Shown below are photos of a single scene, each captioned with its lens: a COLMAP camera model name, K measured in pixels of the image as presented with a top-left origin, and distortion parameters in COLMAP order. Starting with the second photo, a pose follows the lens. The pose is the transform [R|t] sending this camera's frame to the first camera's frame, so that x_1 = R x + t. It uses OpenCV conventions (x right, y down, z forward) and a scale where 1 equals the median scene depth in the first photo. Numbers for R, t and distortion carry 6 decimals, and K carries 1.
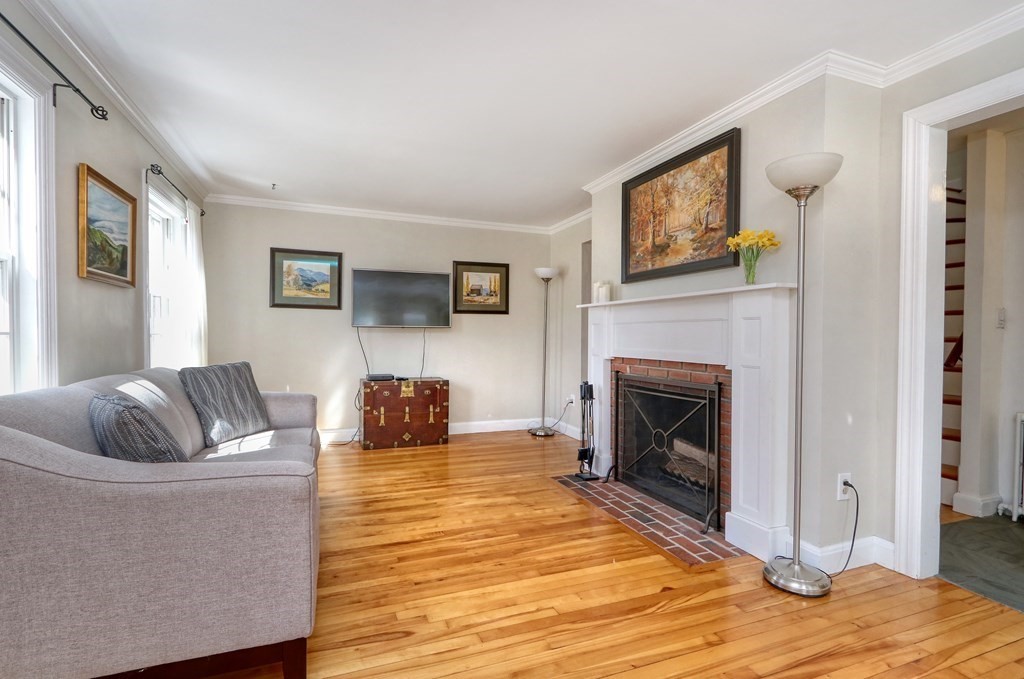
lens RADIAL K [[473.2, 0, 509.6], [0, 473.2, 335.9], [0, 0, 1]] dist [-0.004278, -0.000483]
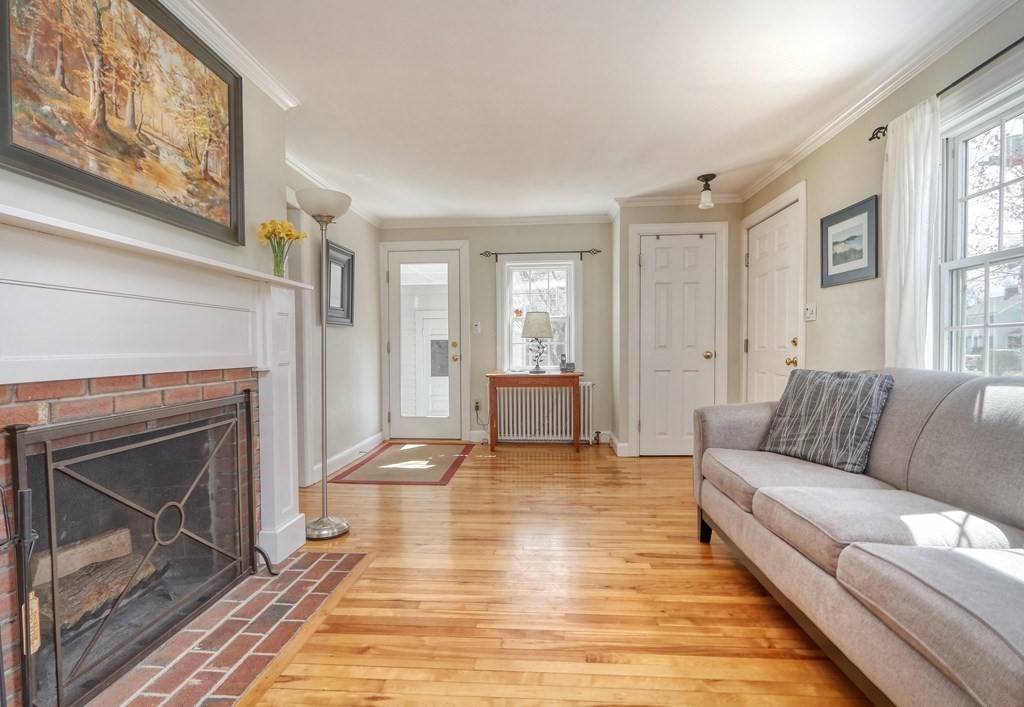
lens RADIAL K [[496.5, 0, 512.5], [0, 496.5, 360.4], [0, 0, 1]] dist [-0.000903, -0.000029]
pose [[-0.902717, -0.007328, 0.430173, -0.286505], [0.006617, 0.999500, 0.030913, 0.024359], [-0.430184, 0.030752, -0.902217, 1.413004]]
